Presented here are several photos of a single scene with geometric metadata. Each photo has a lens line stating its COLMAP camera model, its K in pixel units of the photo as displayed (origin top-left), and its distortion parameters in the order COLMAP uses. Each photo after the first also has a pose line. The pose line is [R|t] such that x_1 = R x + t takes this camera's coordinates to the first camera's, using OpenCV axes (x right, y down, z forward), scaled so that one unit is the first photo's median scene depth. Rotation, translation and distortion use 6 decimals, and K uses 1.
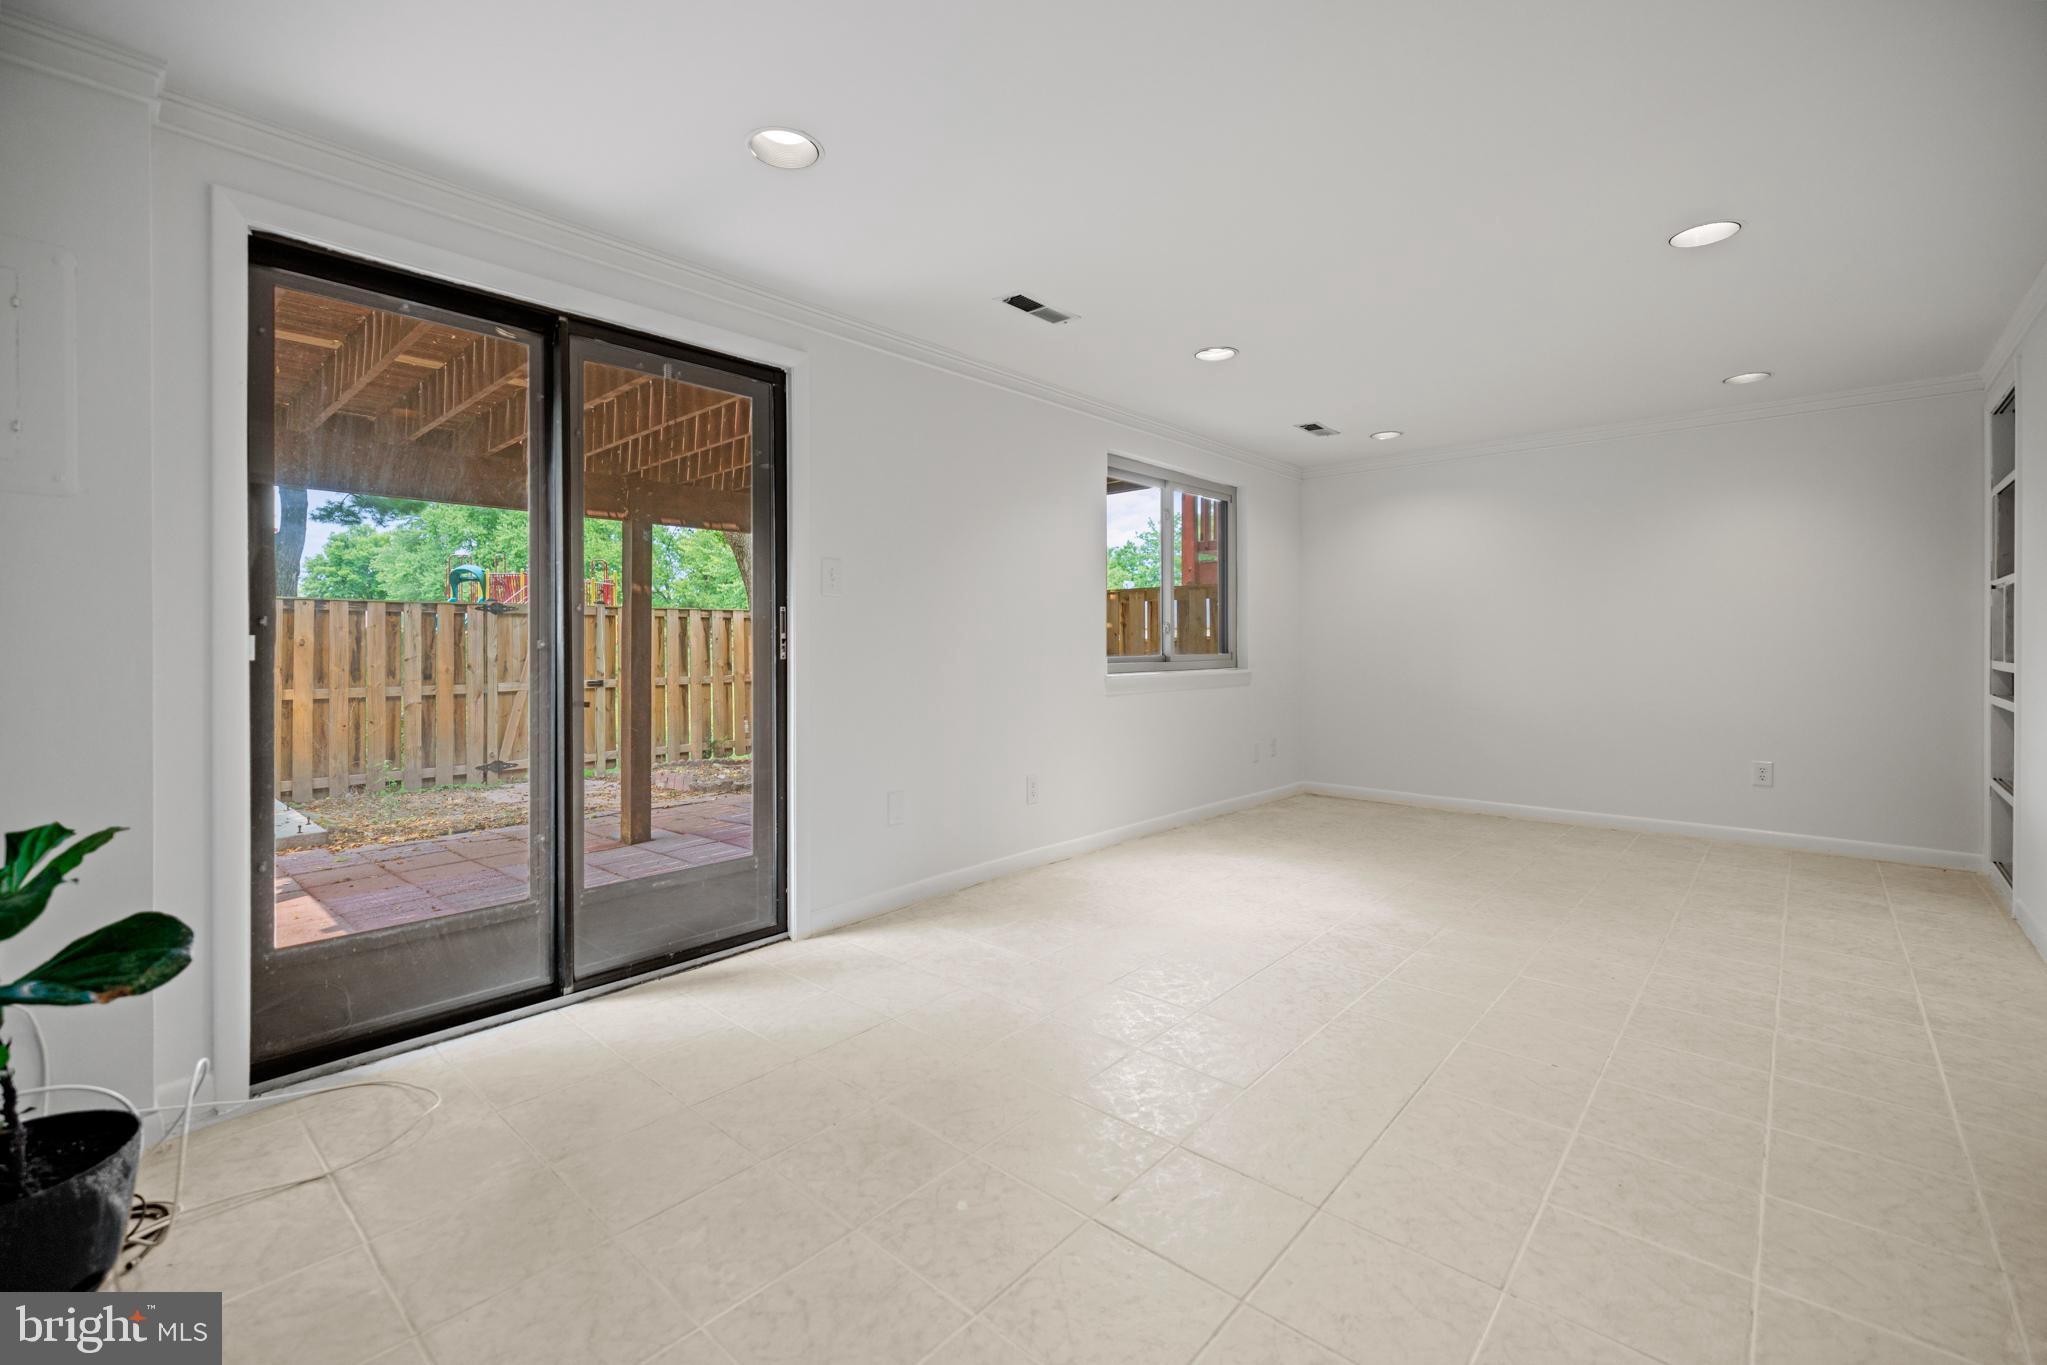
lens RADIAL K [[863.6, 0, 985.6], [0, 863.6, 639.8], [0, 0, 1]] dist [0.003362, 0.000404]
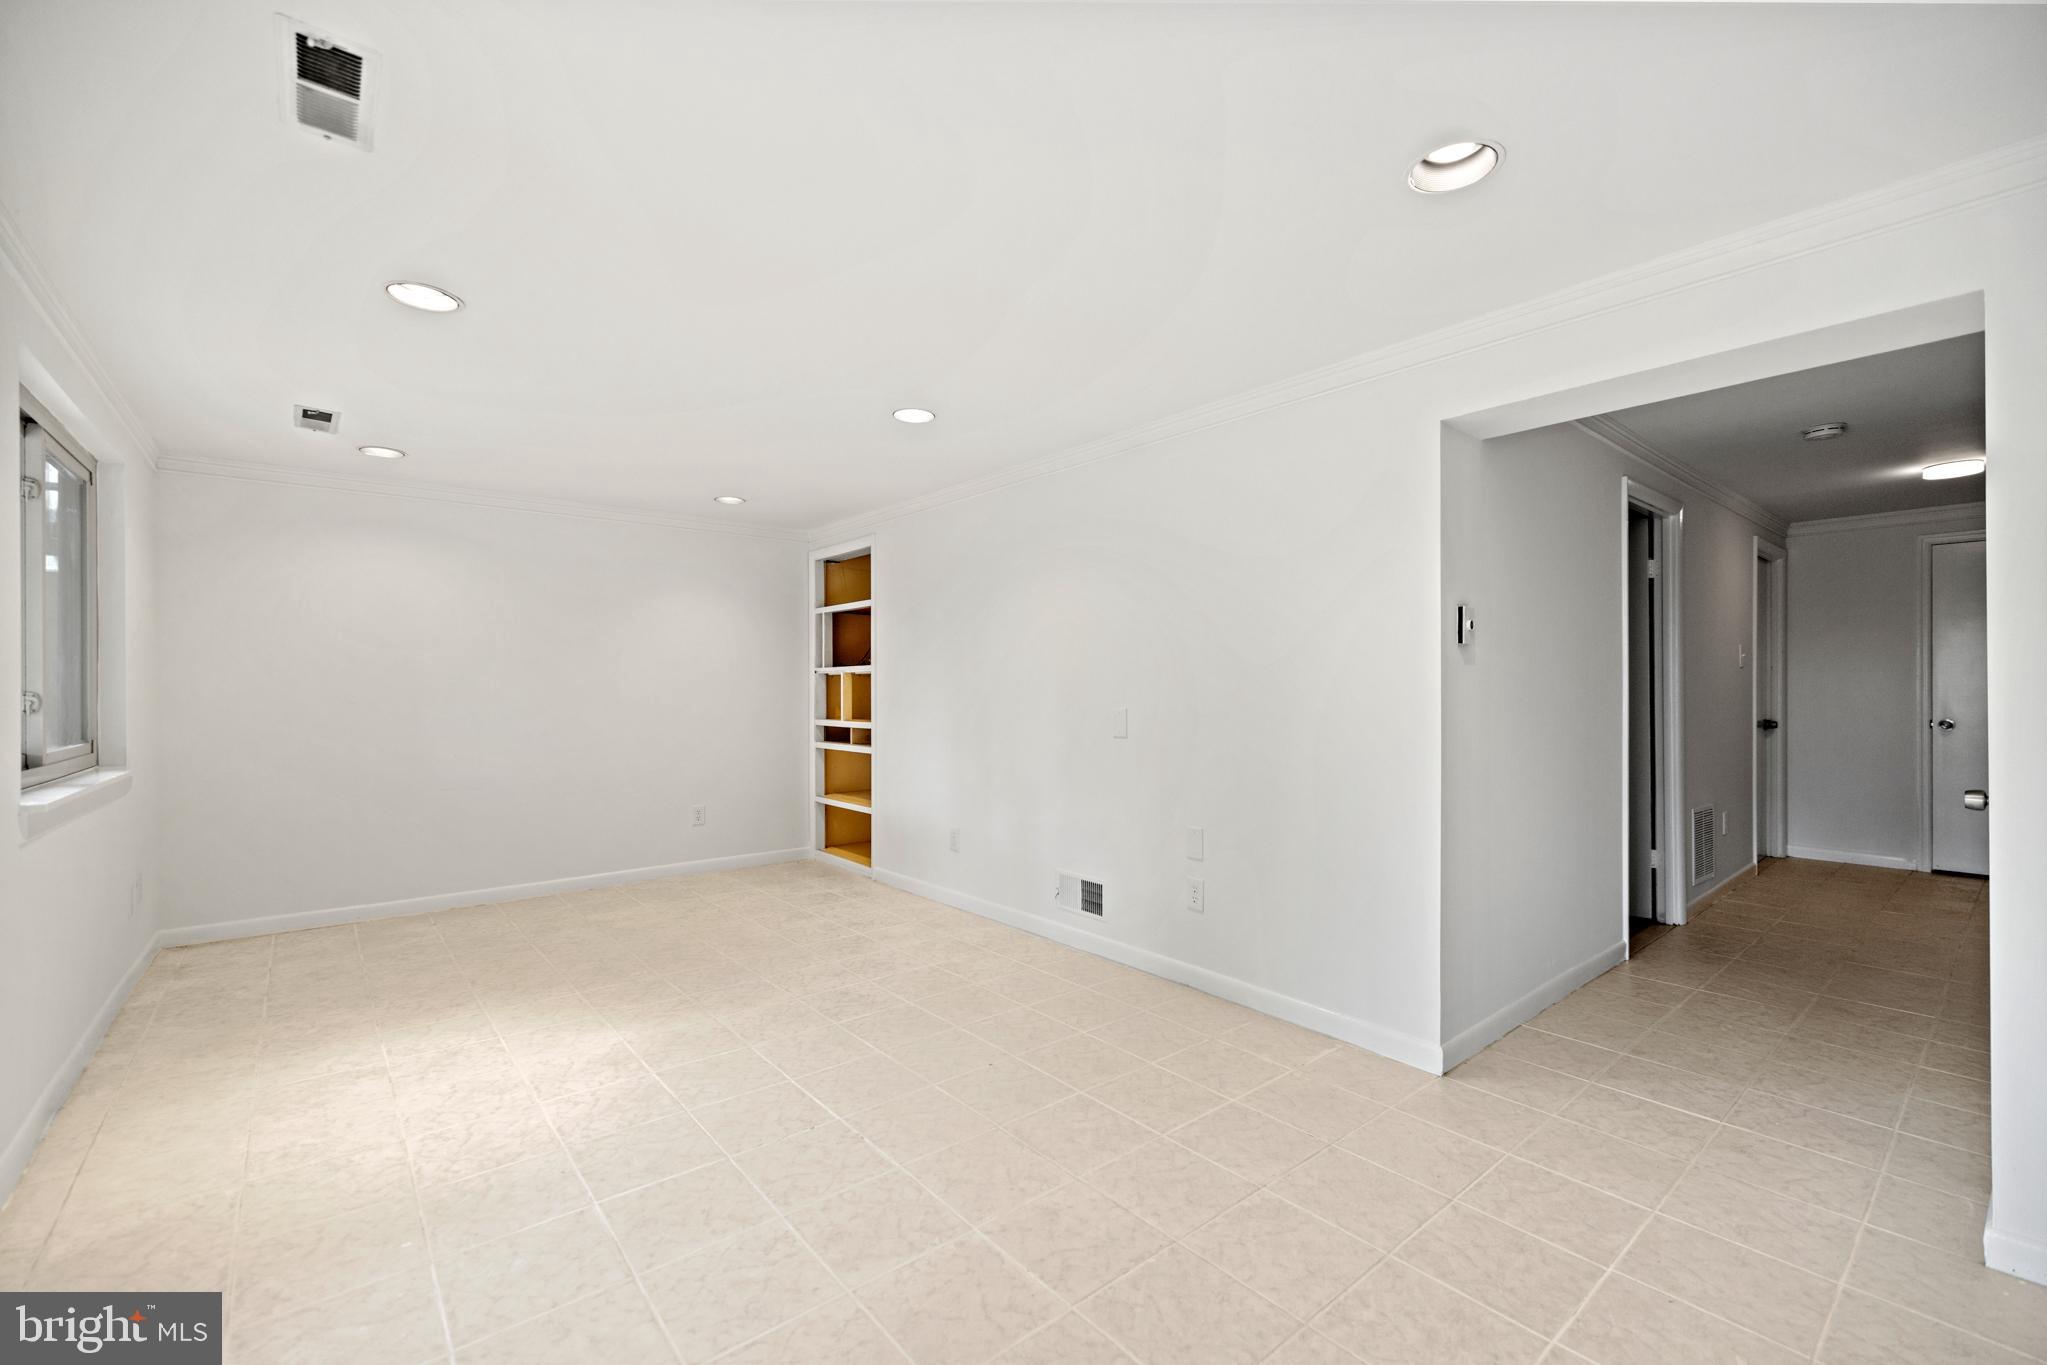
lens RADIAL K [[863.6, 0, 1021.8], [0, 863.6, 686.9], [0, 0, 1]] dist [0.003362, 0.000404]
pose [[0.135612, 0.005473, 0.990747, -0.394908], [0.004131, 0.999973, -0.006089, -0.029382], [-0.990753, 0.004919, 0.135586, 0.544758]]
